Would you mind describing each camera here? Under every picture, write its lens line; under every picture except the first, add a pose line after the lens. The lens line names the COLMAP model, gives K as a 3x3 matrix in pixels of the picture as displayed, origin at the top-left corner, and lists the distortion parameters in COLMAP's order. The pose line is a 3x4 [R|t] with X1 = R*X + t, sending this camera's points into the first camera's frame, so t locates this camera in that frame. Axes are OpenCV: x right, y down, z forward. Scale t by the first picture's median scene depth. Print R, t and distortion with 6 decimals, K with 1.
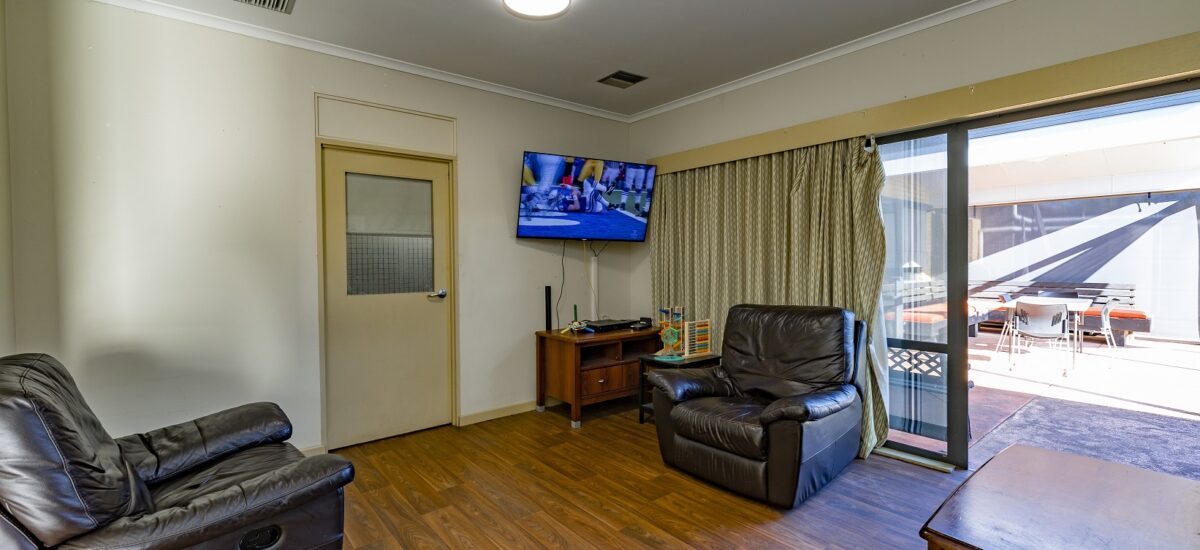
lens RADIAL K [[510.2, 0, 596.7], [0, 510.2, 271.5], [0, 0, 1]] dist [0.009481, 0.000318]
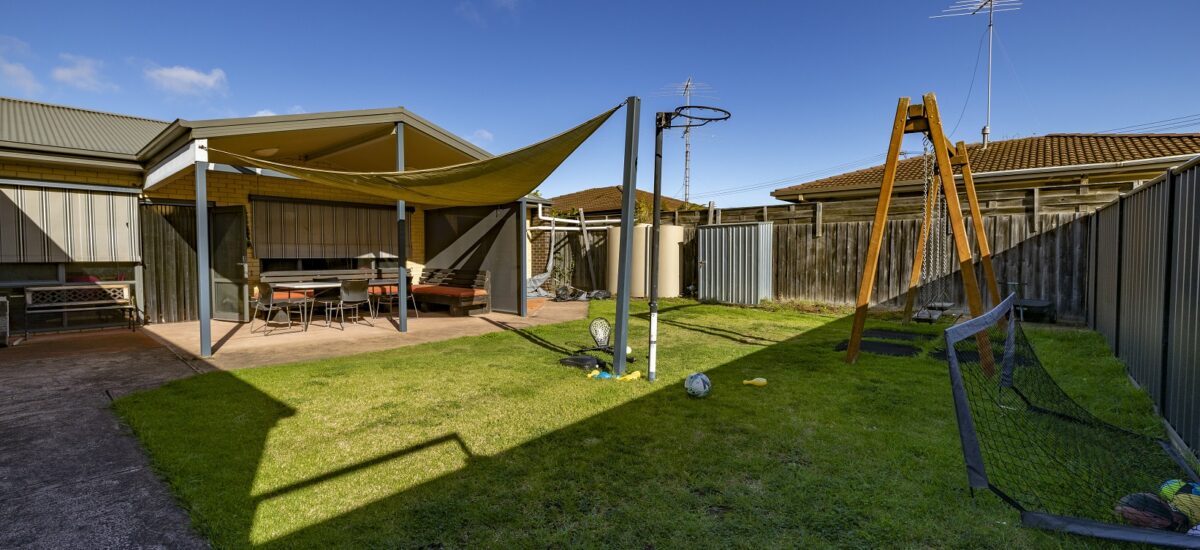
lens RADIAL K [[510.2, 0, 596.7], [0, 510.2, 271.5], [0, 0, 1]] dist [0.009481, 0.000318]
pose [[0.989574, 0.003218, 0.143991, 2.061751], [-0.005140, 0.999903, 0.012980, 0.013045], [-0.143936, -0.013585, 0.989494, -0.611809]]
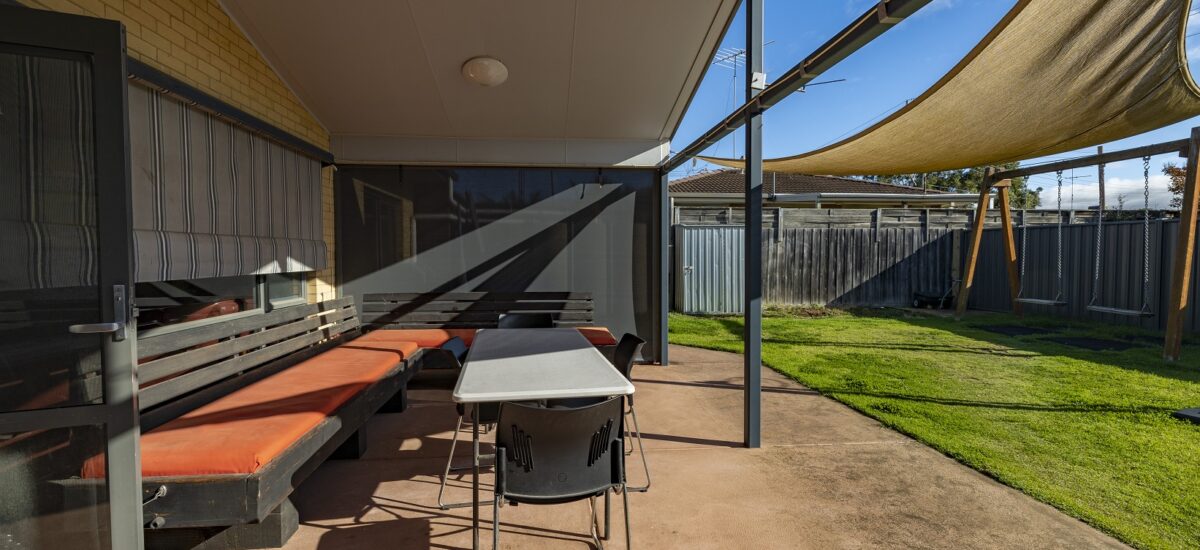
lens RADIAL K [[510.2, 0, 596.7], [0, 510.2, 271.5], [0, 0, 1]] dist [0.009481, 0.000318]
pose [[0.558613, -0.017968, 0.829233, 0.833616], [0.013818, 0.999828, 0.012356, -0.024785], [-0.829313, 0.004556, 0.558766, 1.086687]]
